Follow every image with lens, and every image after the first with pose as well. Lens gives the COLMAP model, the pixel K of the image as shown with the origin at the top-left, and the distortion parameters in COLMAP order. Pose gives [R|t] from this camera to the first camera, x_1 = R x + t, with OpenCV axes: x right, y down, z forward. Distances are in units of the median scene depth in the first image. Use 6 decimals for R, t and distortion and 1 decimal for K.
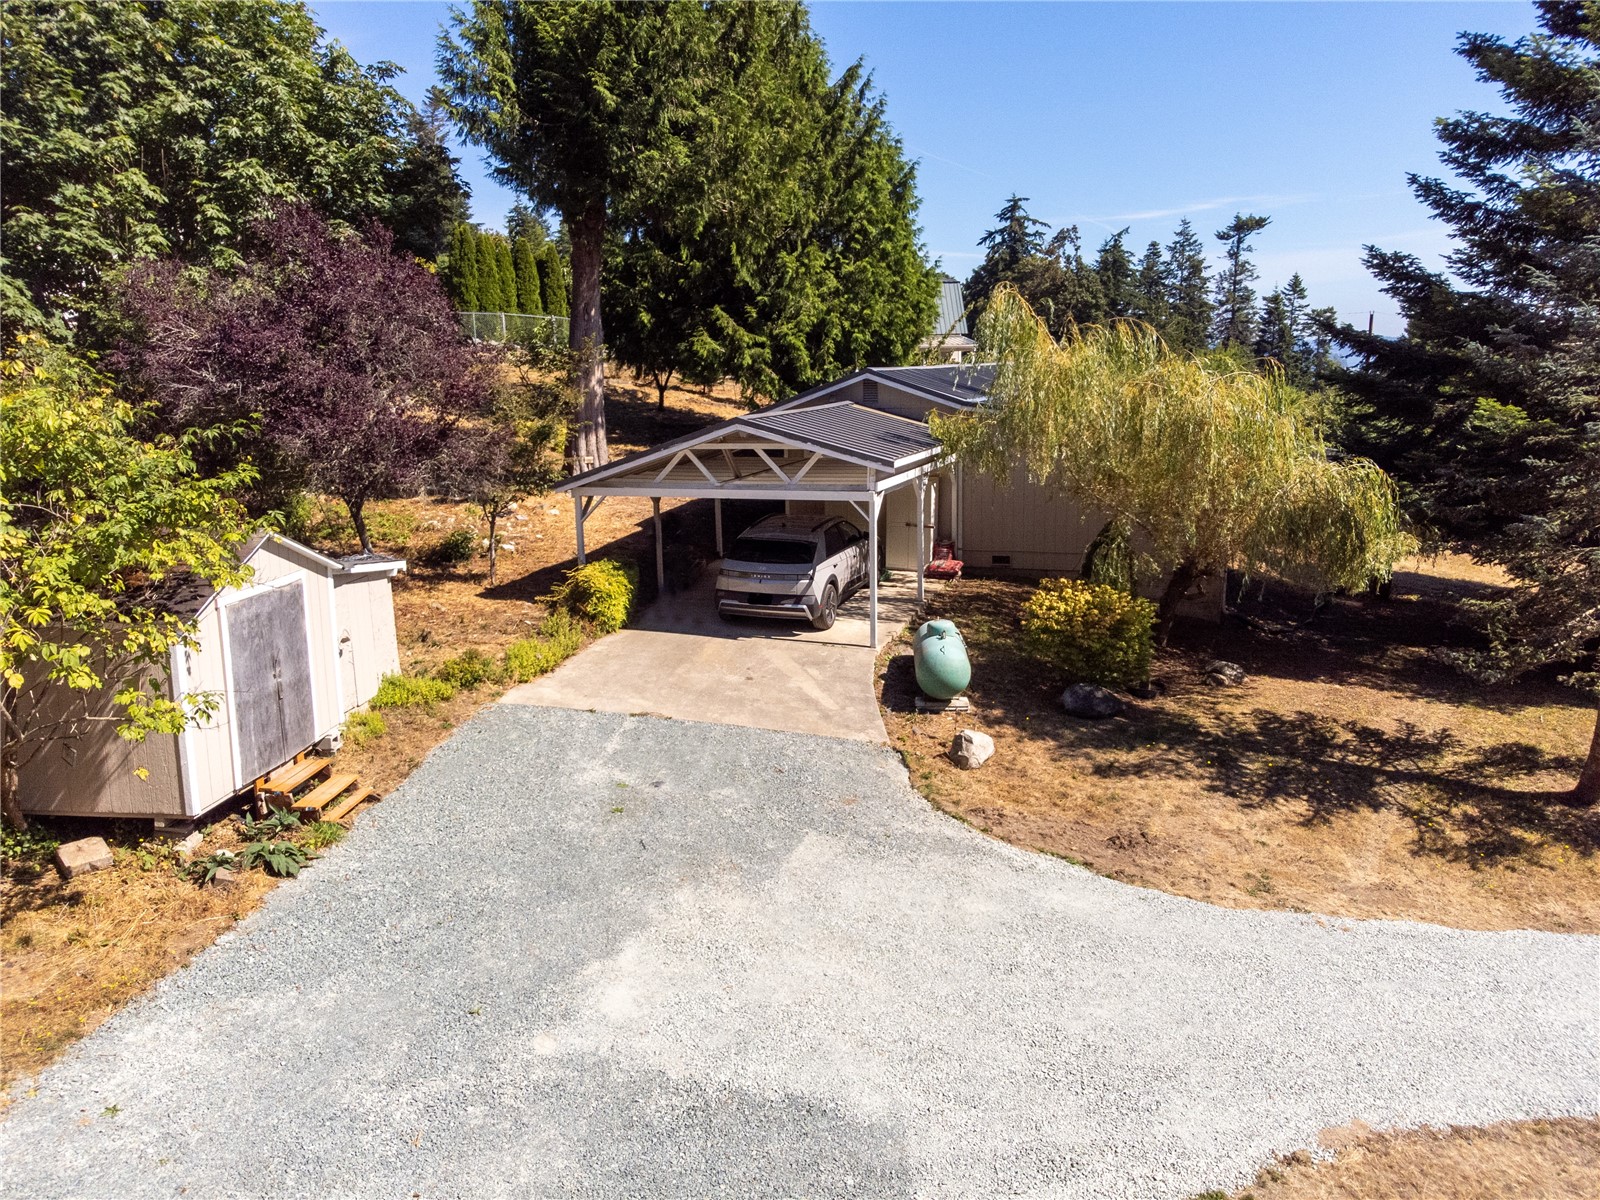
lens RADIAL K [[1201.4, 0, 787.2], [0, 1201.4, 595.7], [0, 0, 1]] dist [0.011153, 0.014174]
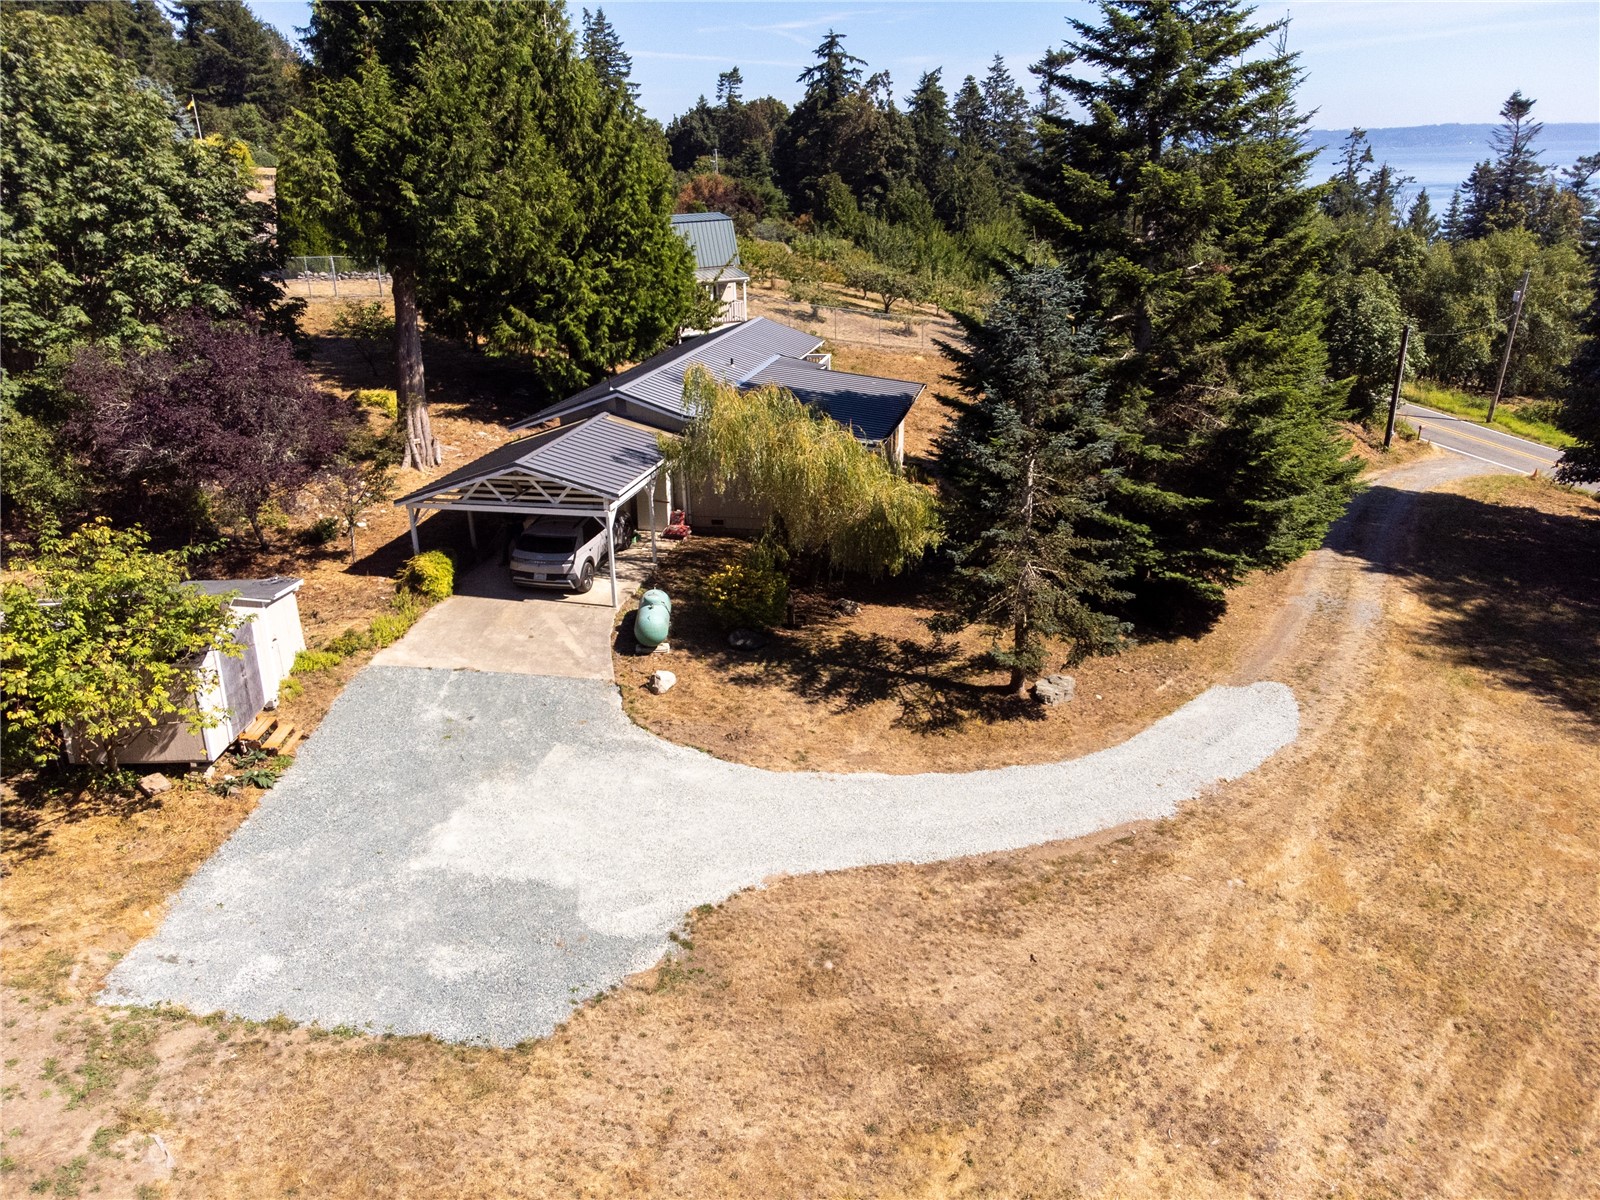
lens RADIAL K [[1207.7, 0, 796.3], [0, 1207.7, 608.6], [0, 0, 1]] dist [-0.011036, 0.024934]
pose [[0.991502, -0.040731, 0.123554, 0.122200], [0.019341, 0.985321, 0.169610, -0.233383], [-0.128649, -0.165779, 0.977736, -0.605599]]
